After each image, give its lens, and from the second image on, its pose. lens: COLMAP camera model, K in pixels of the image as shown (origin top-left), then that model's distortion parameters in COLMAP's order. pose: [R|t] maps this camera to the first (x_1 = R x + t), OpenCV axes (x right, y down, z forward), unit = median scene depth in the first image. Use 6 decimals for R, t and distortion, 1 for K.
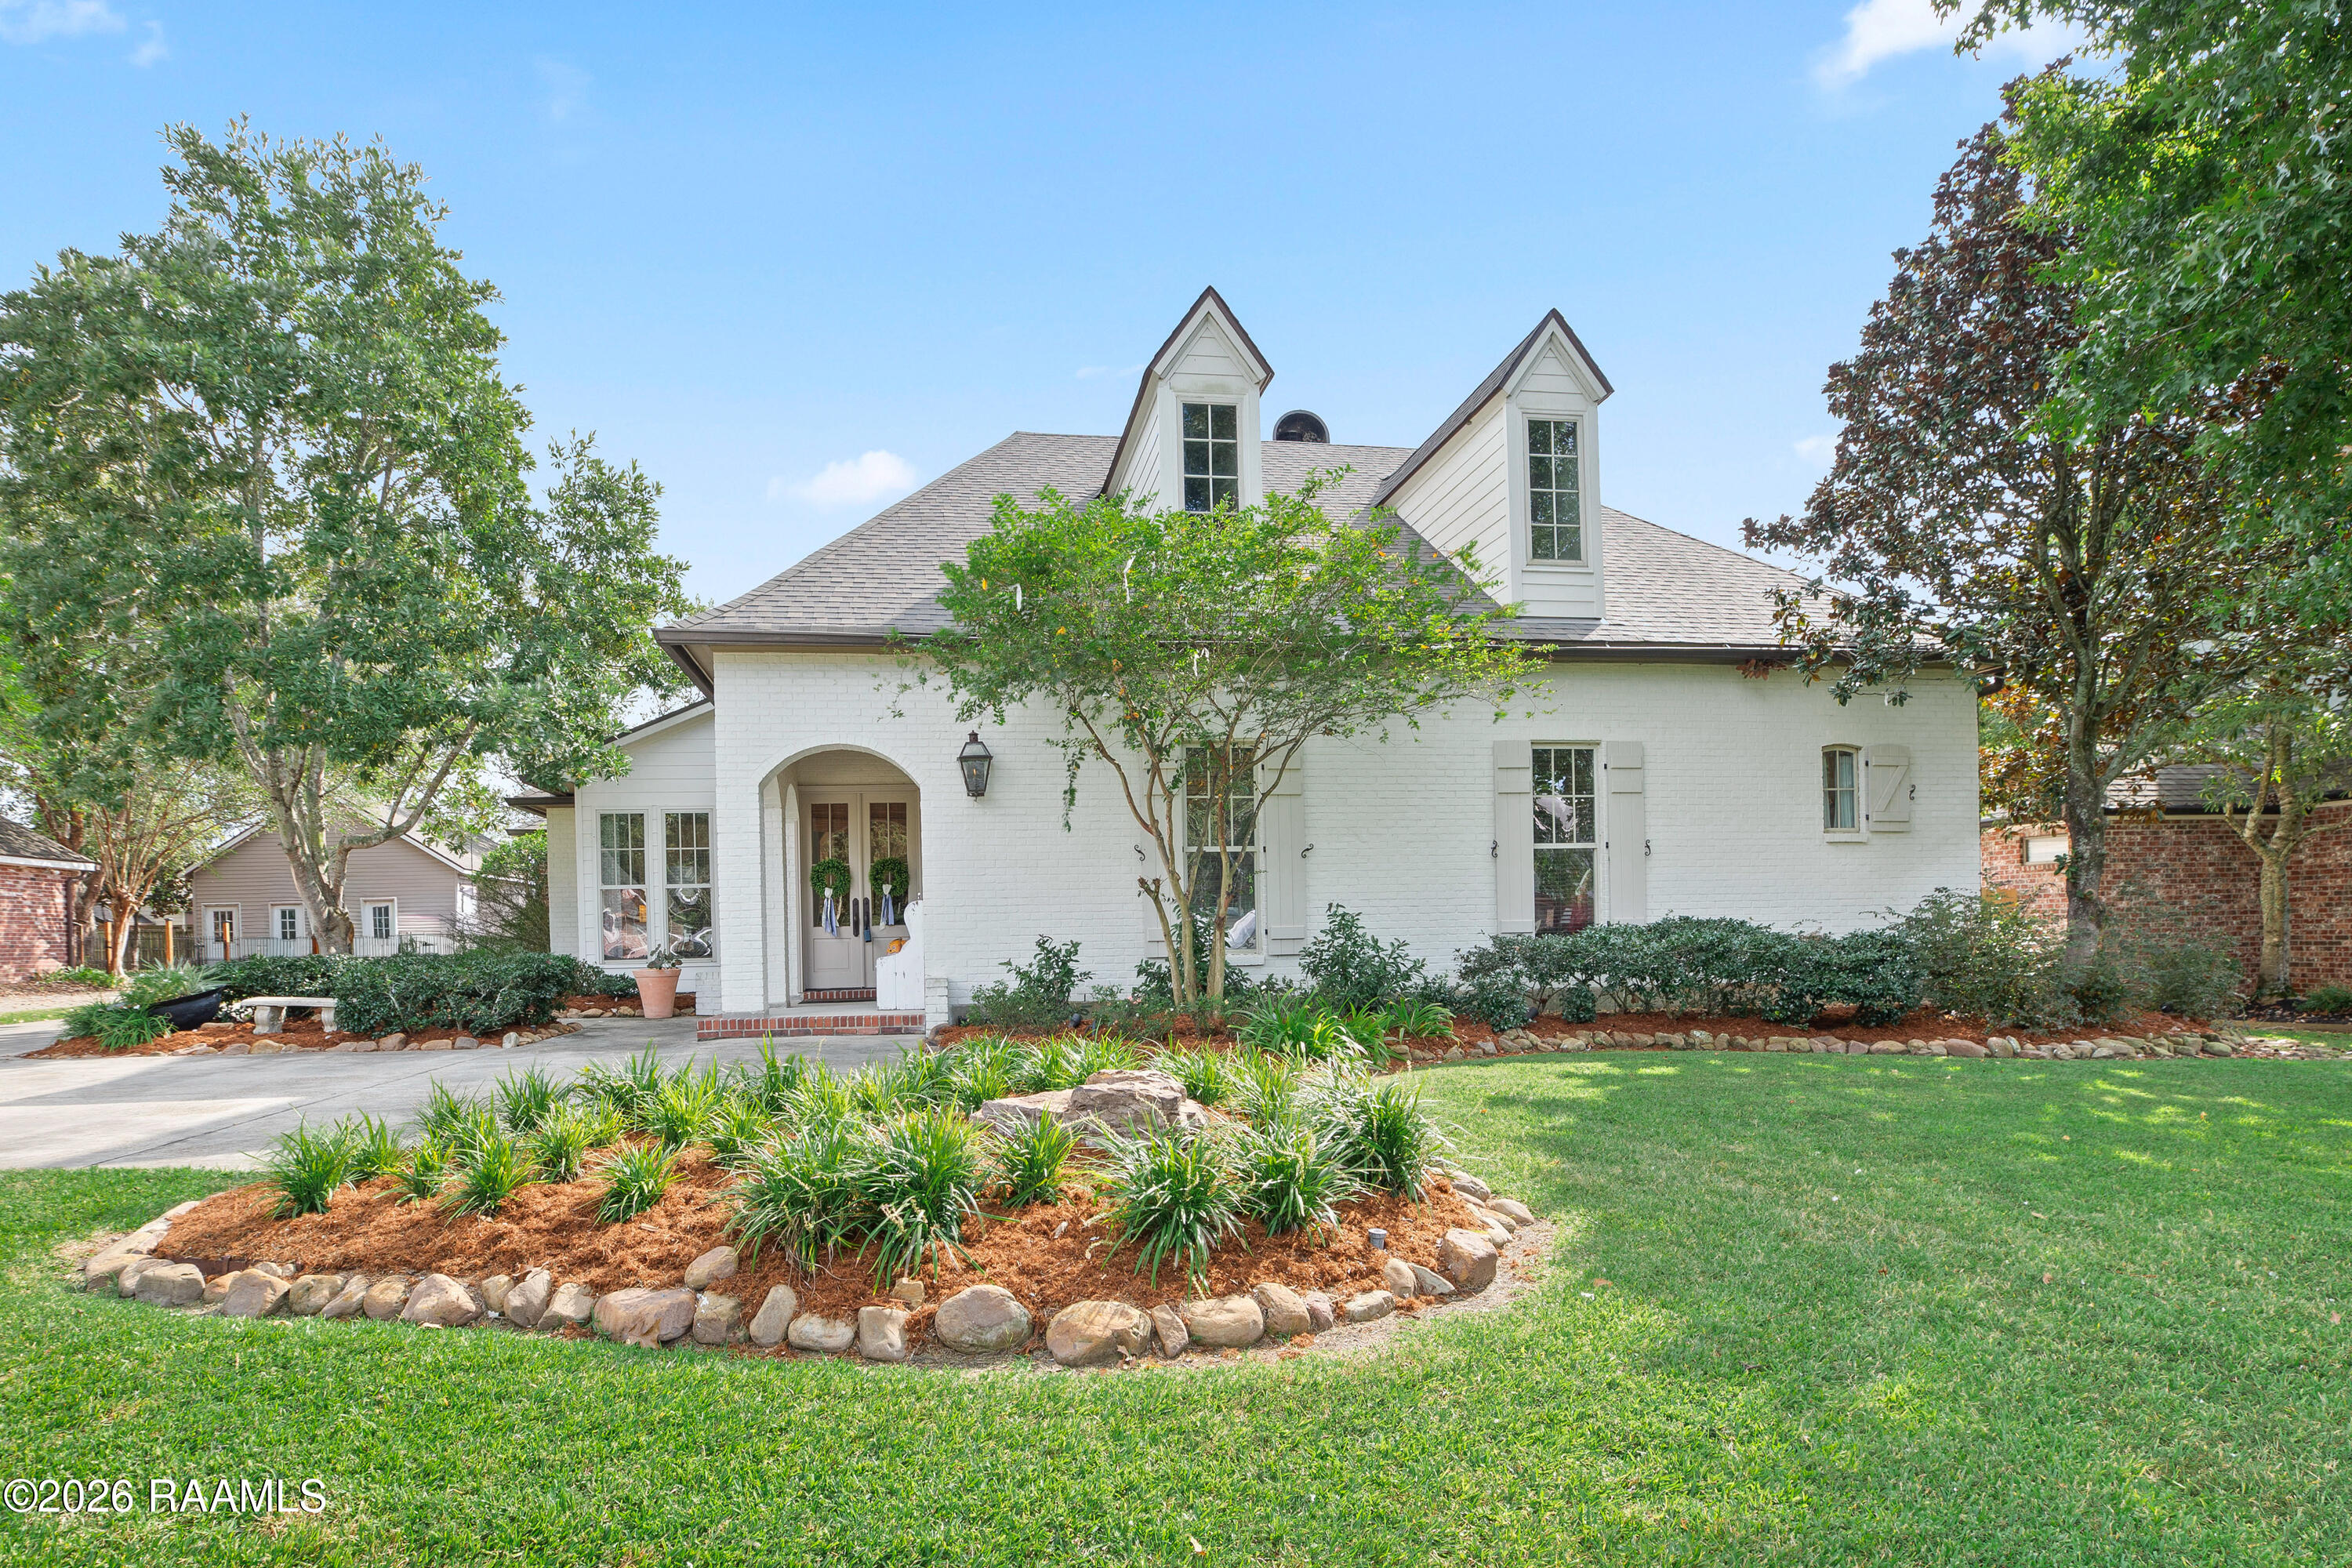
lens RADIAL K [[1054.8, 0, 1176.5], [0, 1054.8, 970.1], [0, 0, 1]] dist [-0.025576, -0.000182]
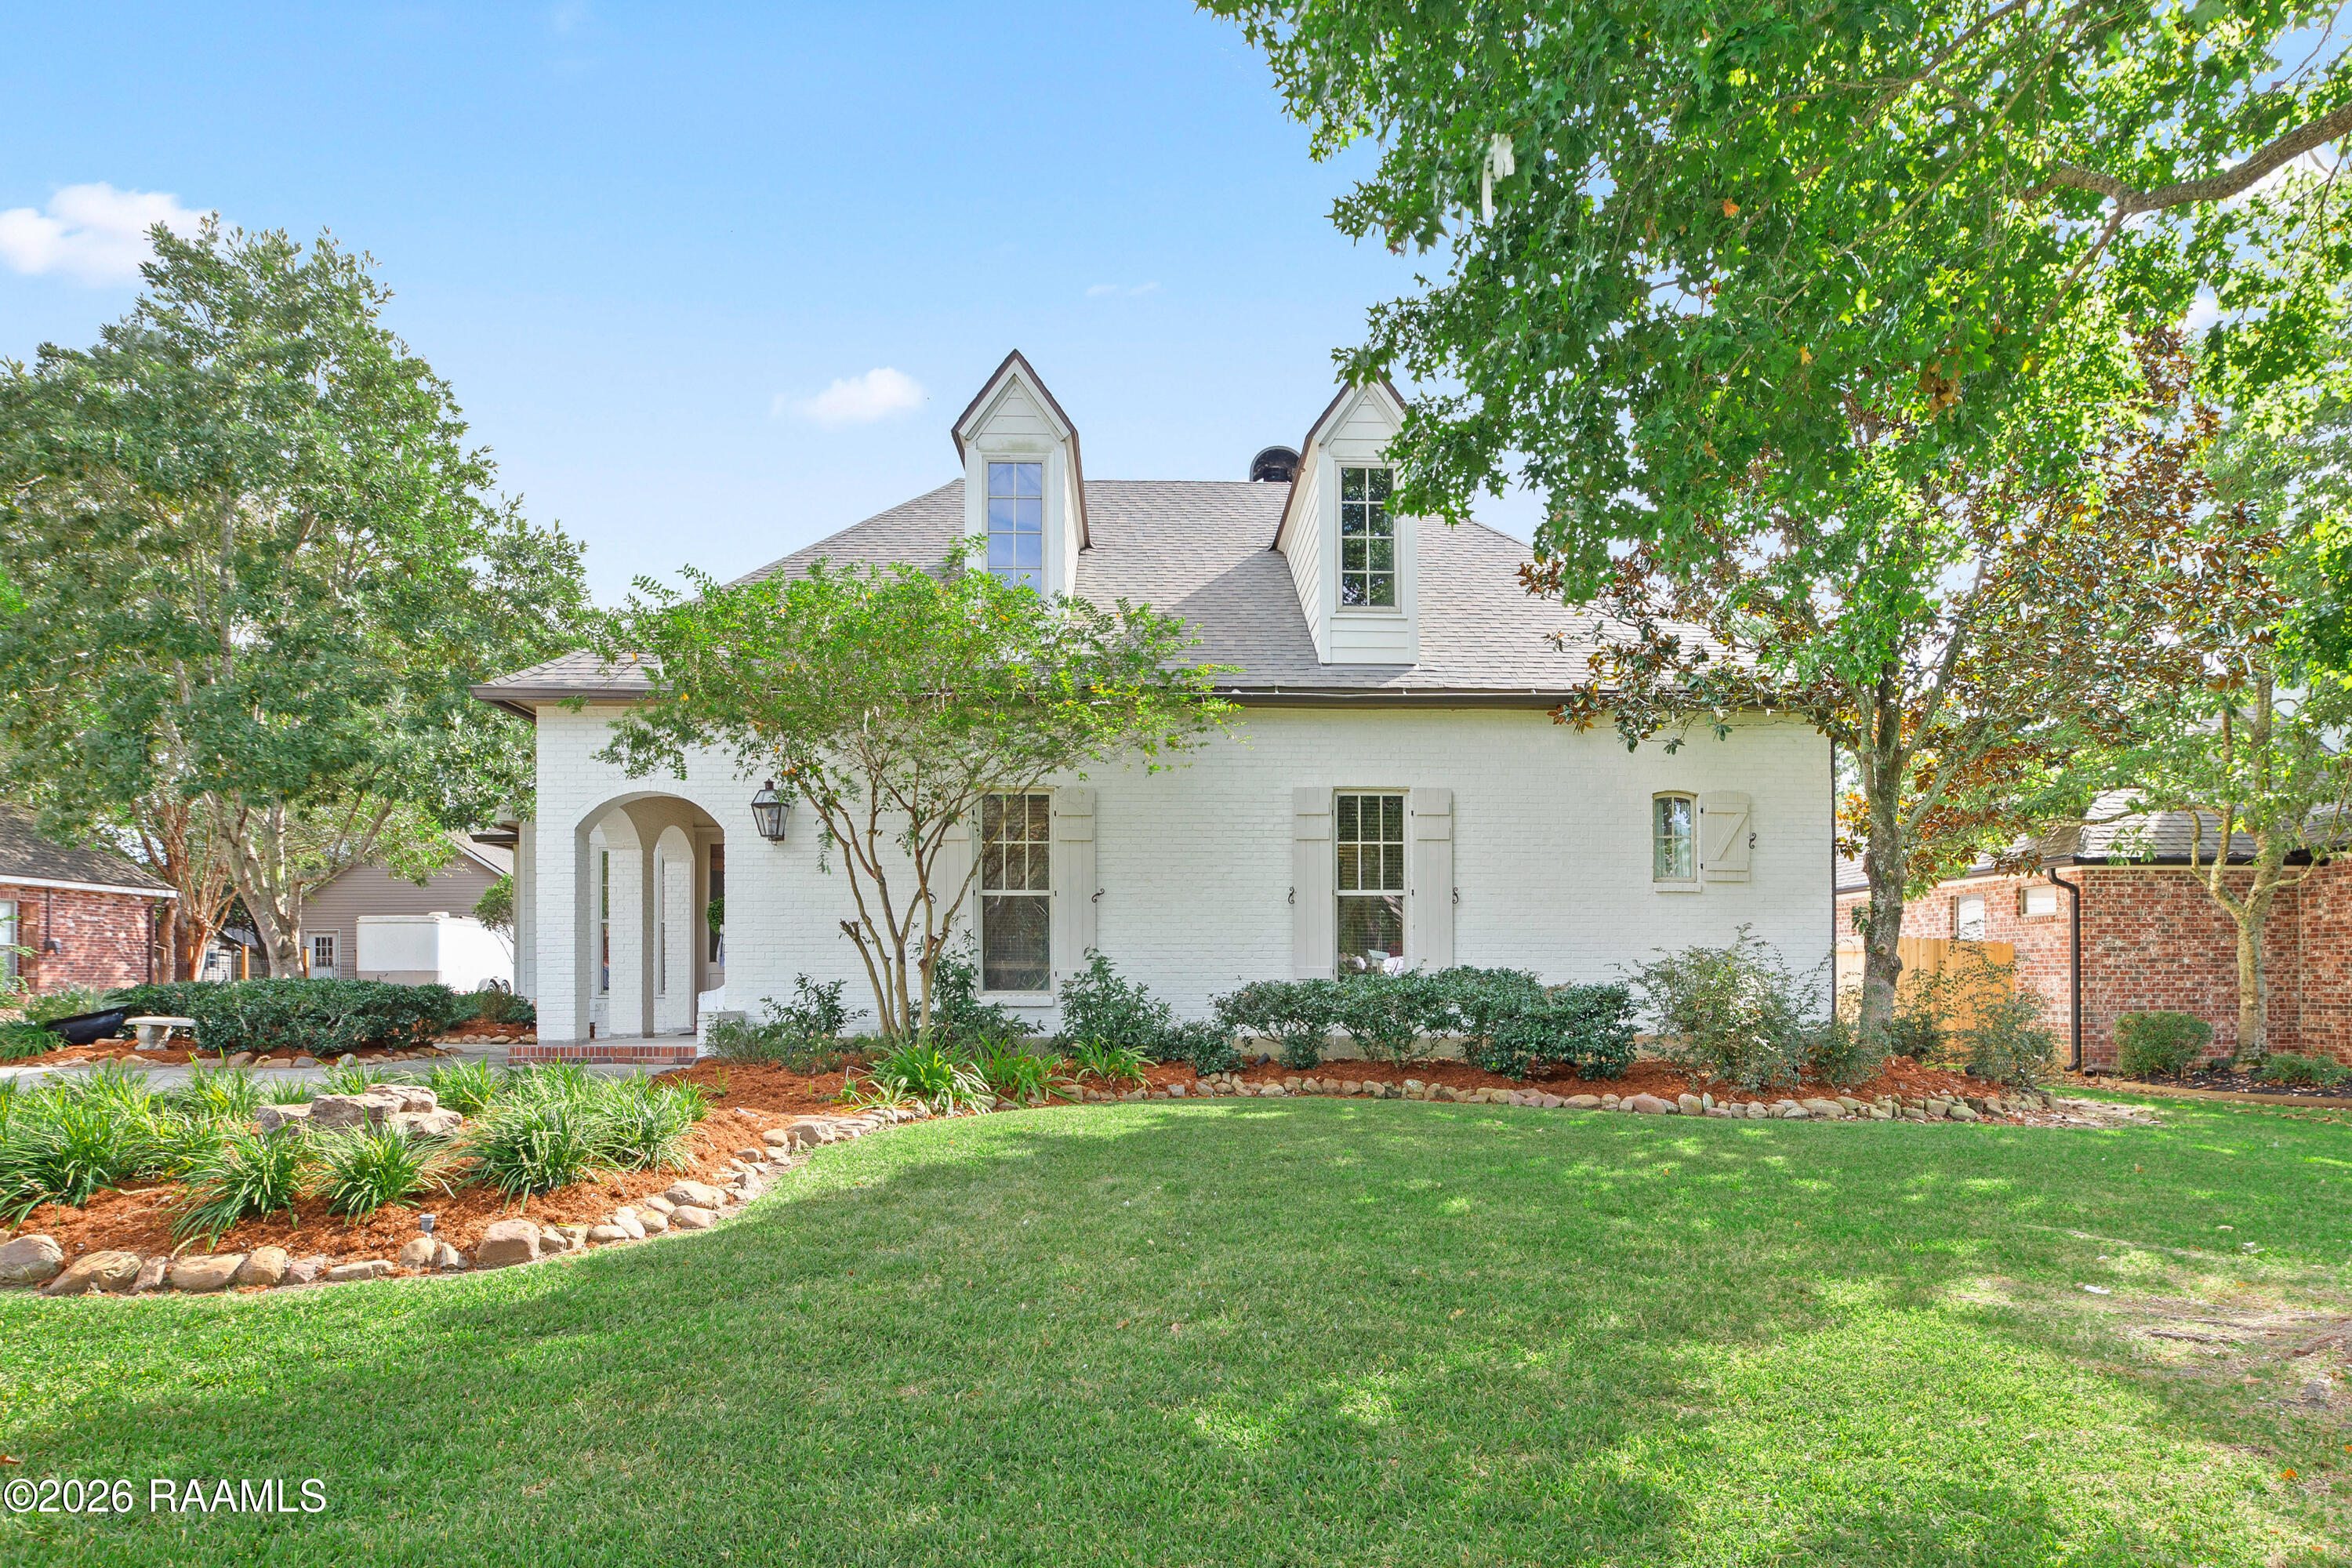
lens RADIAL K [[1092.8, 0, 1175.6], [0, 1092.8, 994.3], [0, 0, 1]] dist [-0.027010, 0.001014]
pose [[0.996203, 0.019211, -0.084911, 0.278992], [-0.020708, 0.999645, -0.016788, -0.001333], [0.084558, 0.018483, 0.996247, -0.041983]]
